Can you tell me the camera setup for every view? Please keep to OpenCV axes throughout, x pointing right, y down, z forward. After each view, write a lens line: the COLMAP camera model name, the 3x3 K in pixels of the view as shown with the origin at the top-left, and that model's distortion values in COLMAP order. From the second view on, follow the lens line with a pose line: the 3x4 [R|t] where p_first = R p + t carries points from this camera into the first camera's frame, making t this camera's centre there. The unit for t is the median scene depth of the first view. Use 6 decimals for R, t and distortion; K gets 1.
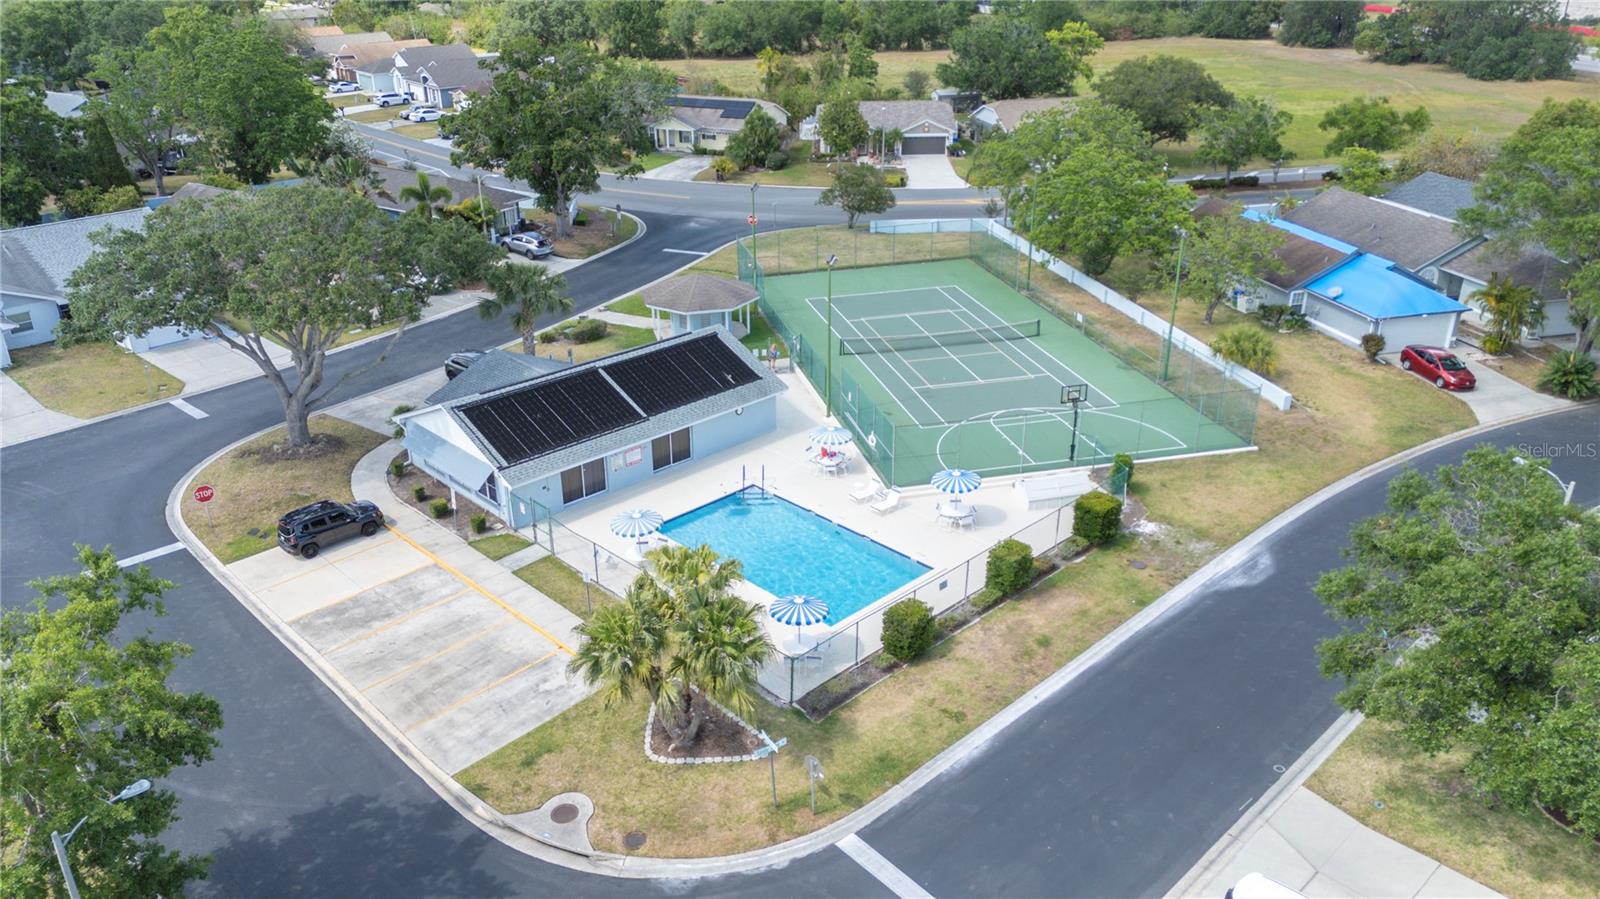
lens RADIAL K [[1189.0, 0, 801.1], [0, 1189.0, 452.9], [0, 0, 1]] dist [0.024824, -0.005412]
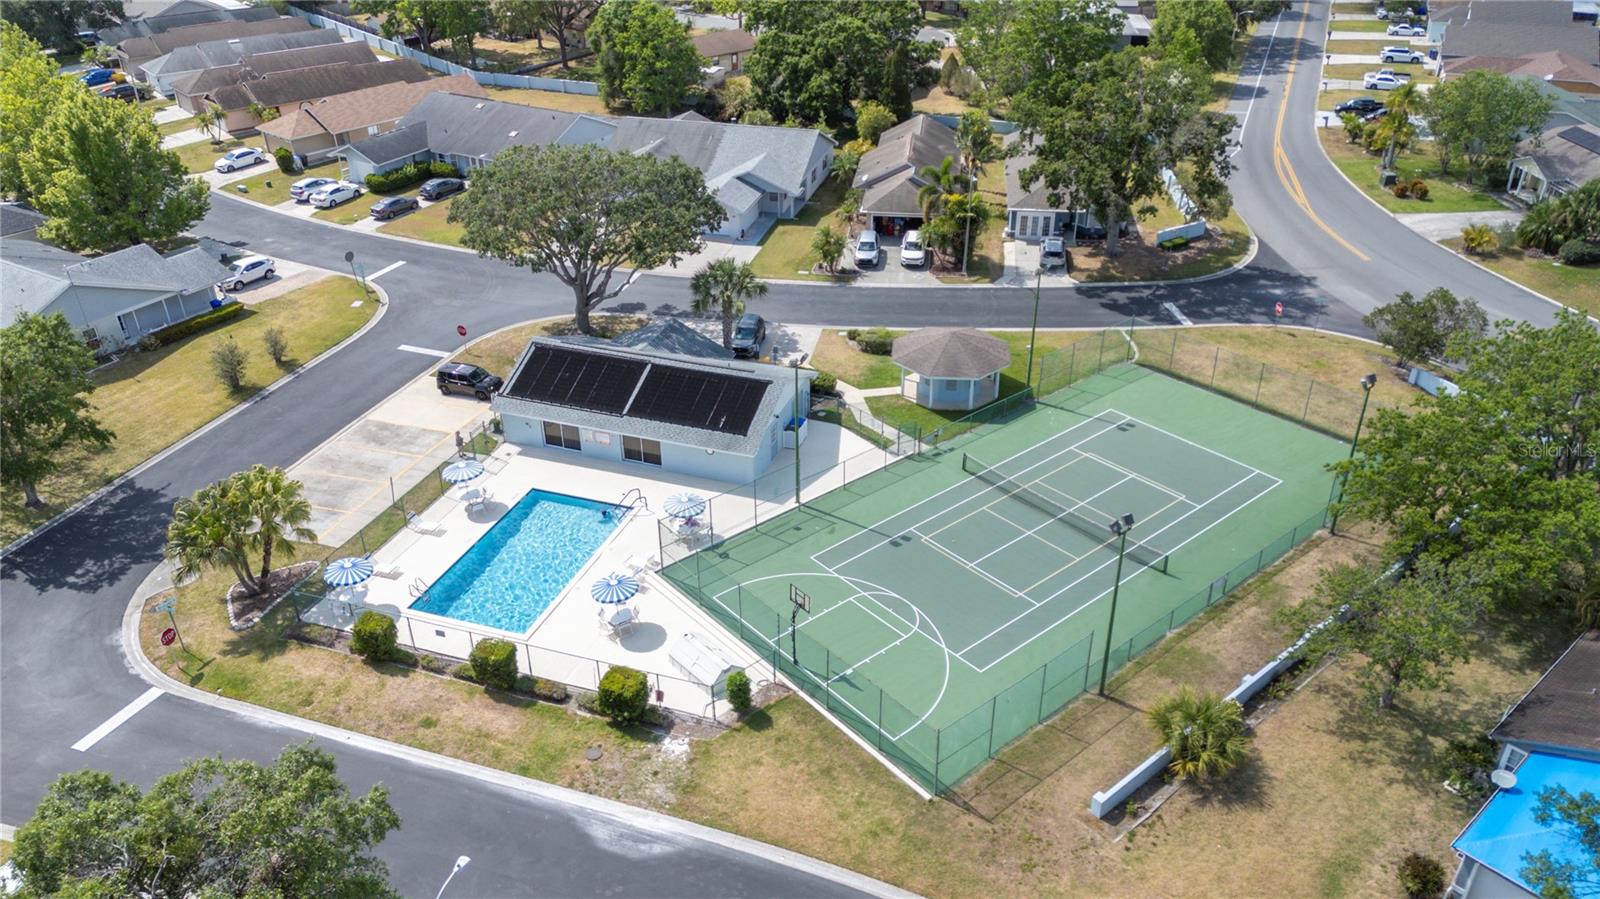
lens RADIAL K [[1189.0, 0, 806.0], [0, 1189.0, 443.6], [0, 0, 1]] dist [0.024824, -0.005412]
pose [[0.442173, 0.448836, -0.776550, 0.970644], [-0.364798, 0.880937, 0.301452, -0.471472], [0.819393, 0.149989, 0.553261, 0.545738]]
